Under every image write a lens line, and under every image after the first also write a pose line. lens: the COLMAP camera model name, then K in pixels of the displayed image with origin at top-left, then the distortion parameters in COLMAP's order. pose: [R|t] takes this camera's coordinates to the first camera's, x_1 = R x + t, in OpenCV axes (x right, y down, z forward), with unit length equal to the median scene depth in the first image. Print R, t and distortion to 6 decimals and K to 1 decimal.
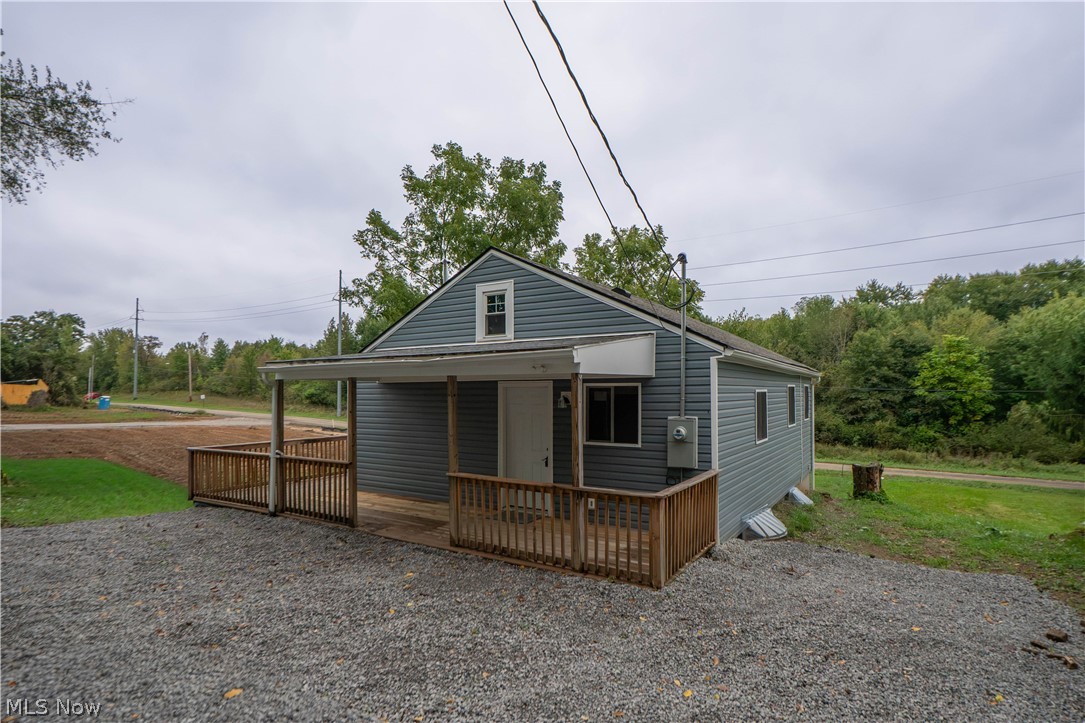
lens RADIAL K [[571.6, 0, 530.9], [0, 571.6, 407.6], [0, 0, 1]] dist [-0.016216, 0.000174]
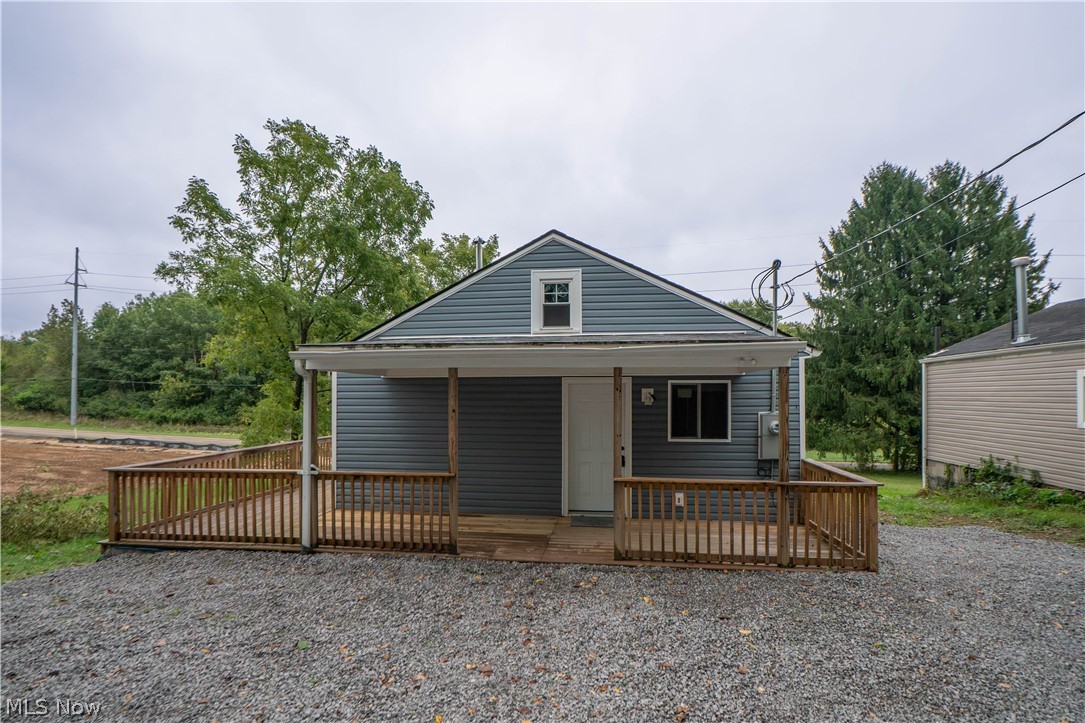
lens RADIAL K [[540.6, 0, 542.1], [0, 540.6, 401.9], [0, 0, 1]] dist [-0.040537, 0.003972]
pose [[0.902168, -0.002398, 0.431378, -0.459008], [0.009936, 0.999835, -0.015221, 0.007157], [-0.431270, 0.018018, 0.902043, 0.226218]]
